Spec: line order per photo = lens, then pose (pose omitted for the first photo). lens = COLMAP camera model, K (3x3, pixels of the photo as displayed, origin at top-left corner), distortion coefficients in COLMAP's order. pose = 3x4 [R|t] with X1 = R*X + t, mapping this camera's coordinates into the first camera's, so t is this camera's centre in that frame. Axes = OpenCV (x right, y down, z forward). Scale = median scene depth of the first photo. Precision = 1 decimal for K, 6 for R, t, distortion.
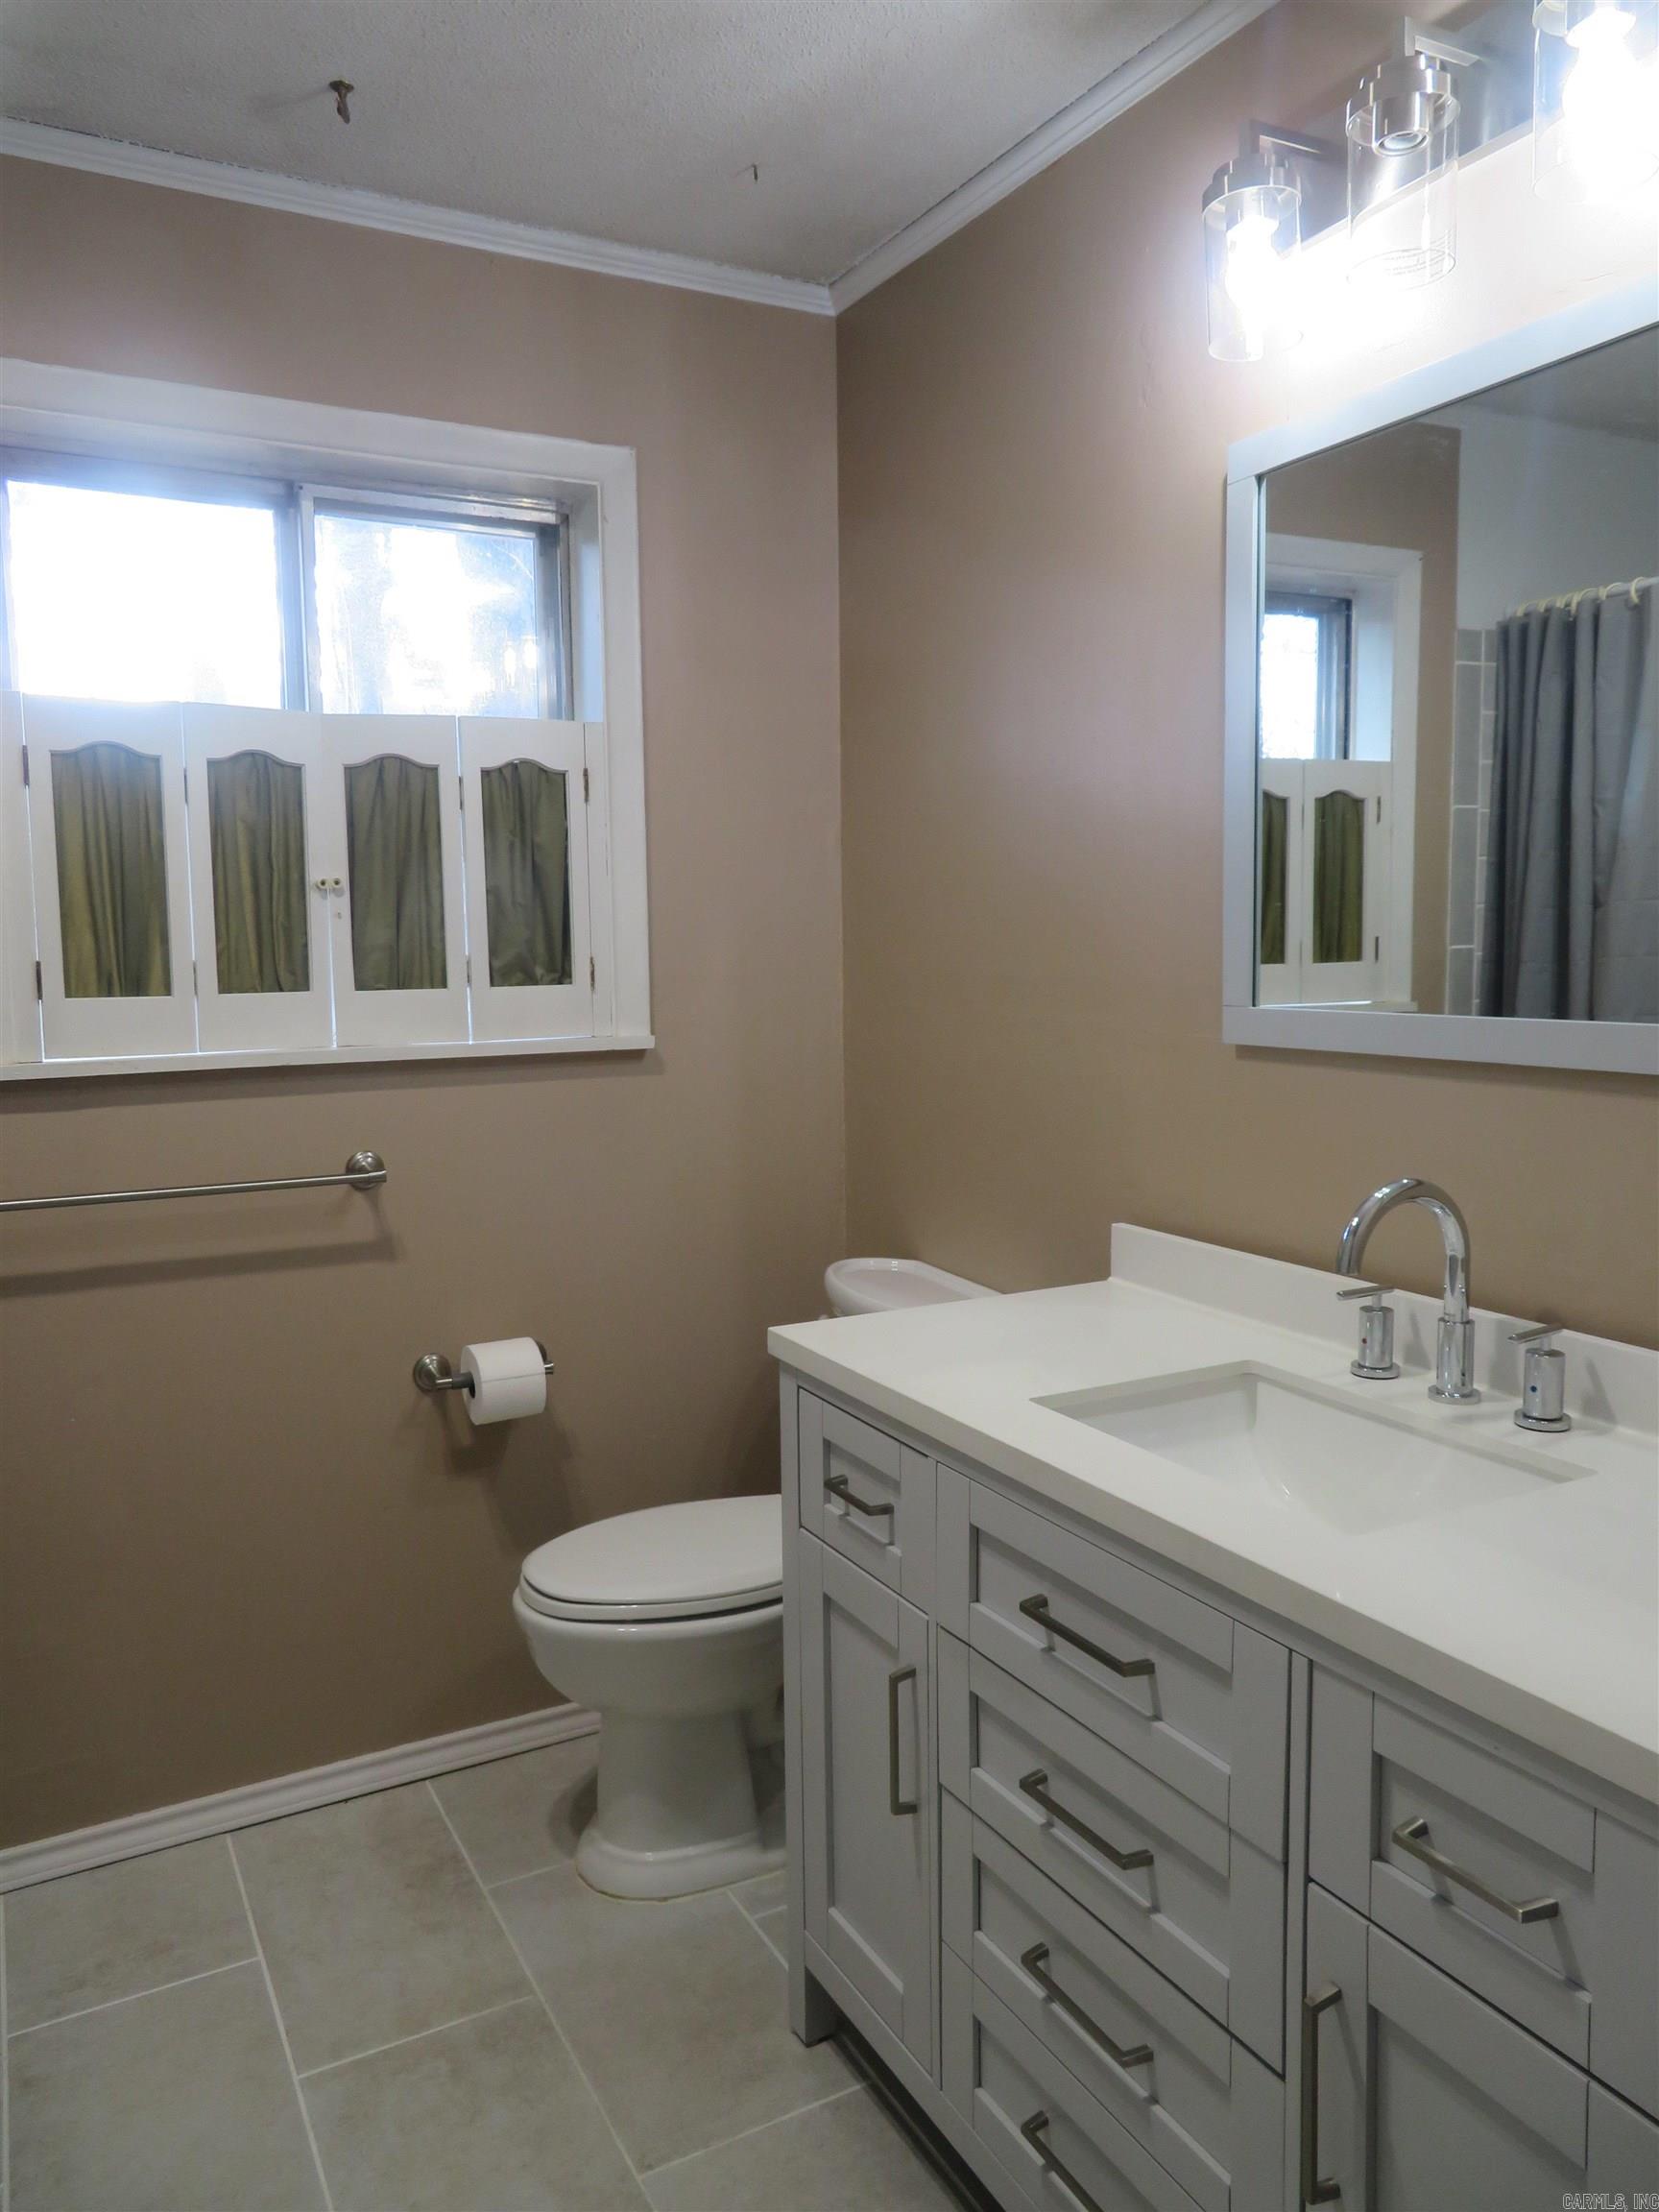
lens RADIAL K [[1571.3, 0, 829.5], [0, 1571.3, 1106.0], [0, 0, 1]] dist [-0.000252, 0.003076]
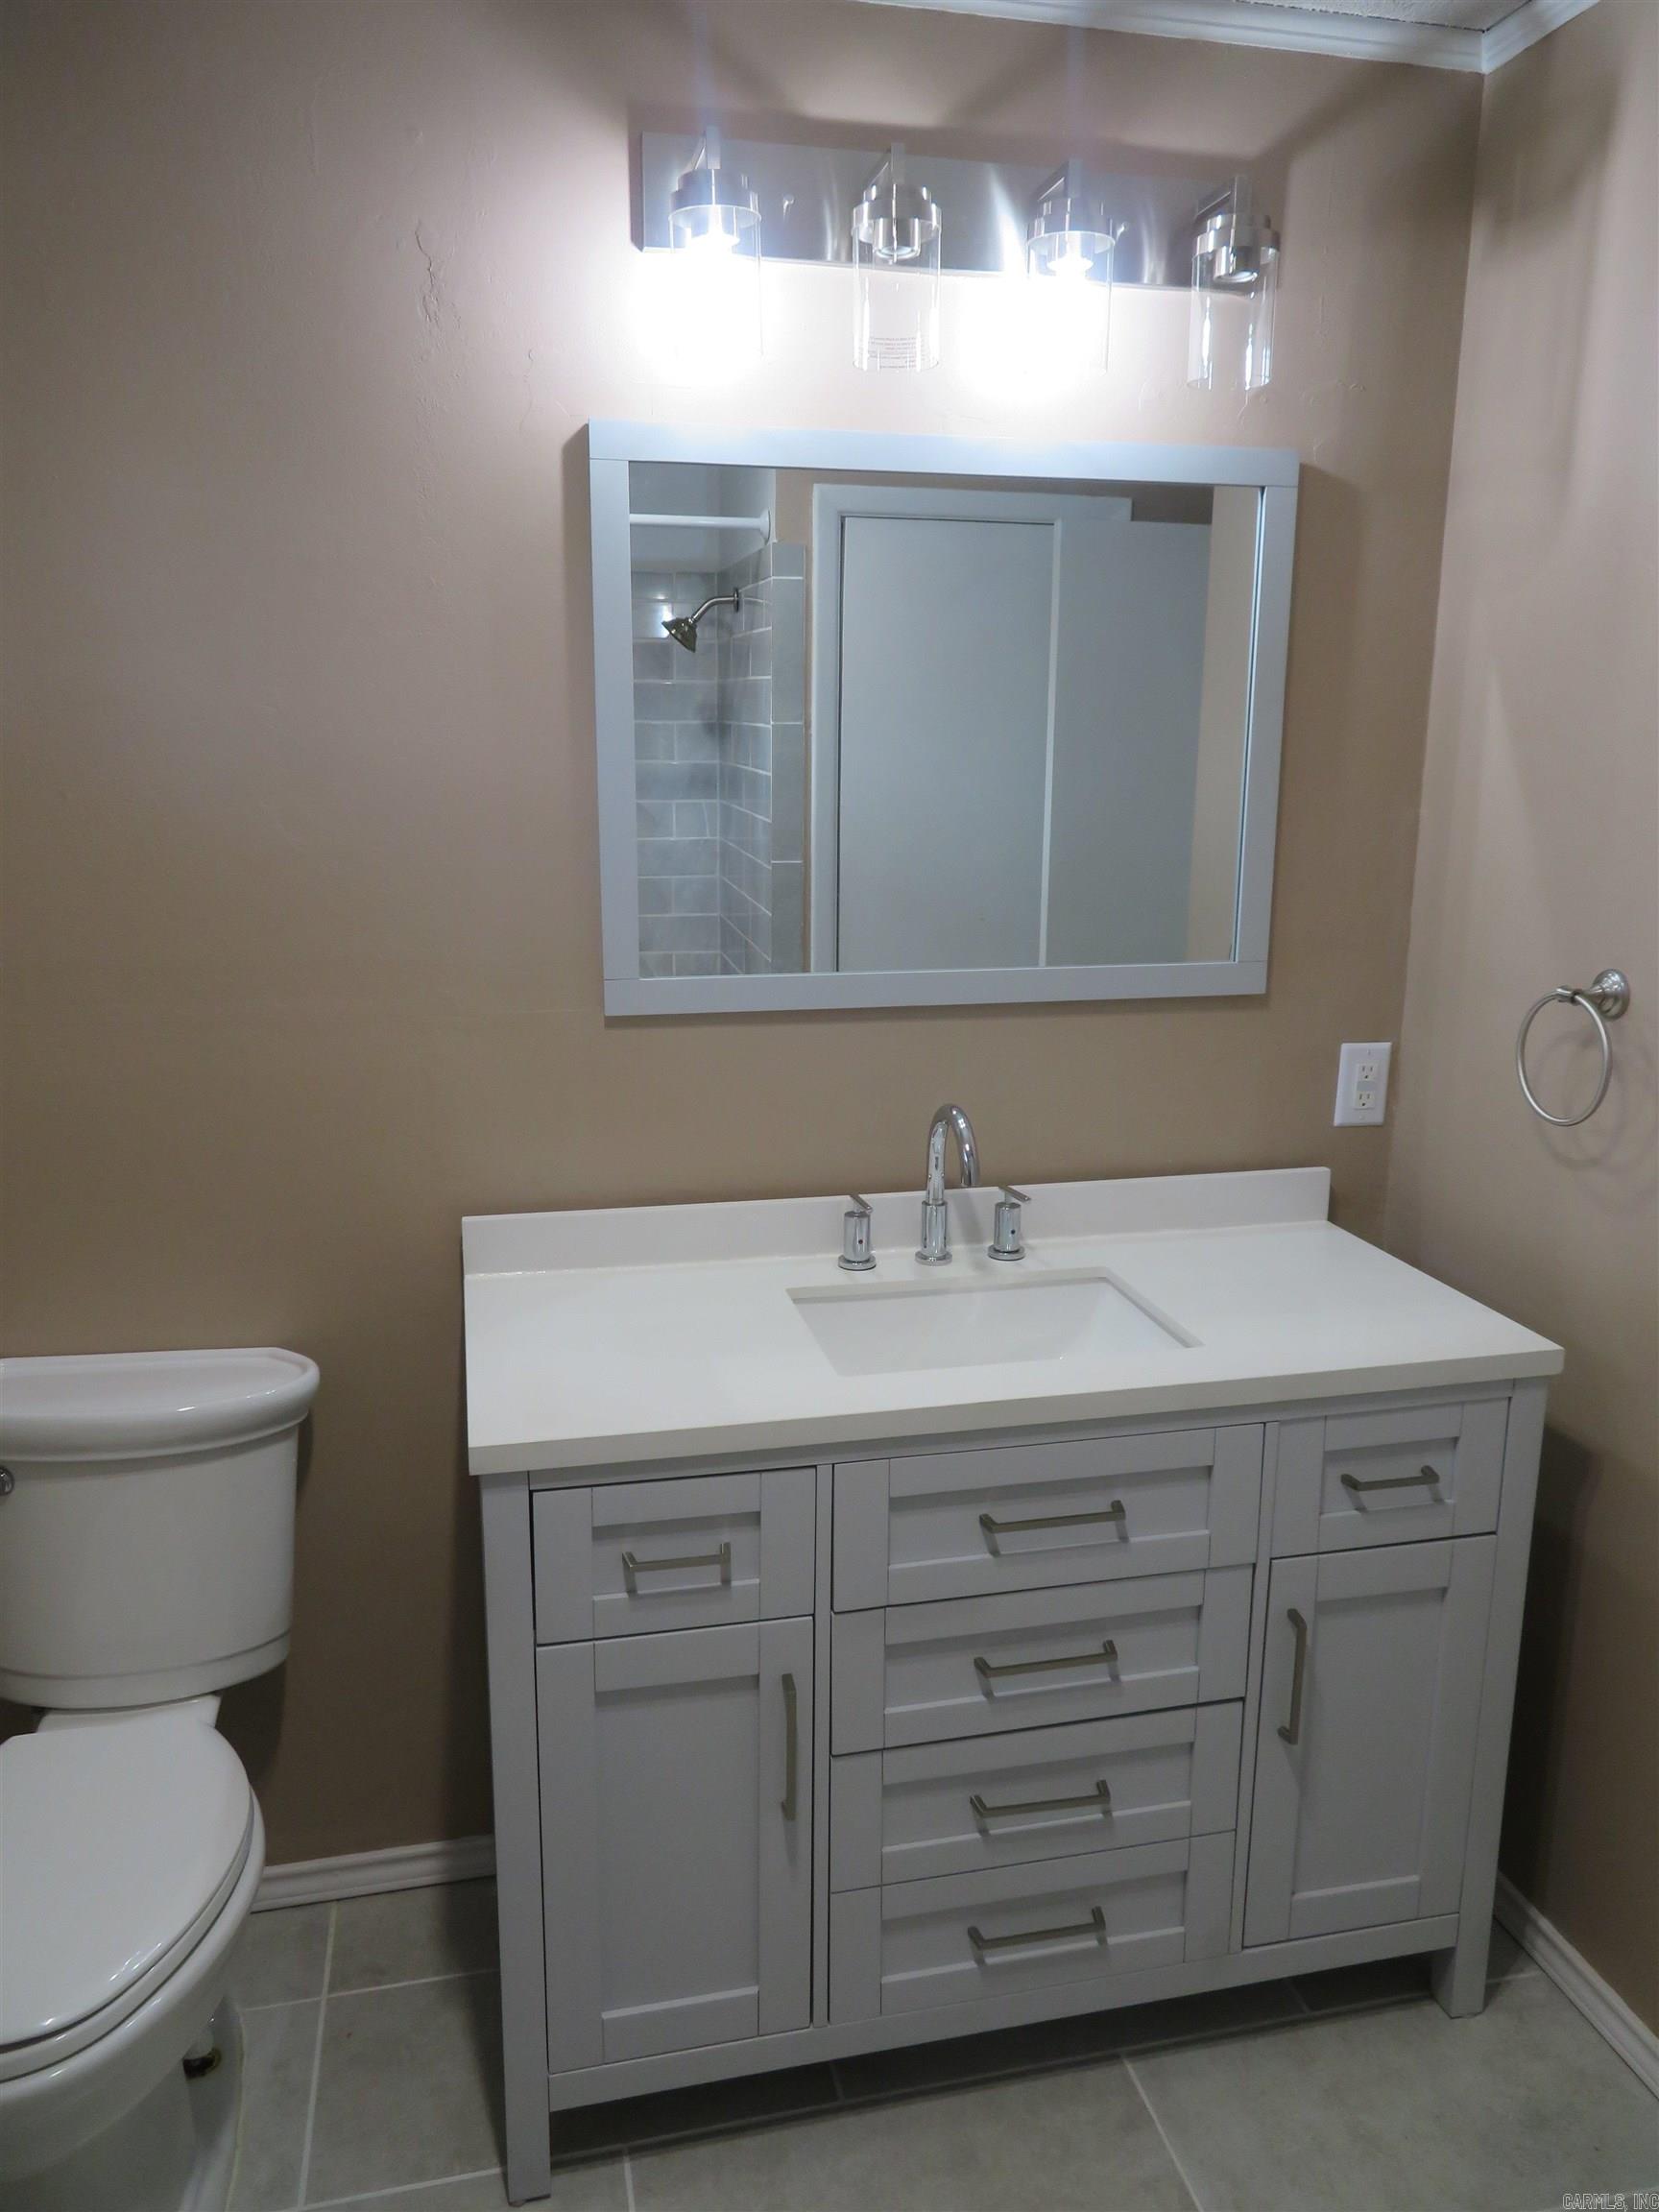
lens RADIAL K [[1571.3, 0, 829.5], [0, 1571.3, 1106.0], [0, 0, 1]] dist [-0.000252, 0.003076]
pose [[0.259340, -0.190850, 0.946741, -0.905830], [0.091463, 0.980728, 0.172647, -0.189588], [-0.961445, 0.041817, 0.271798, 0.756850]]
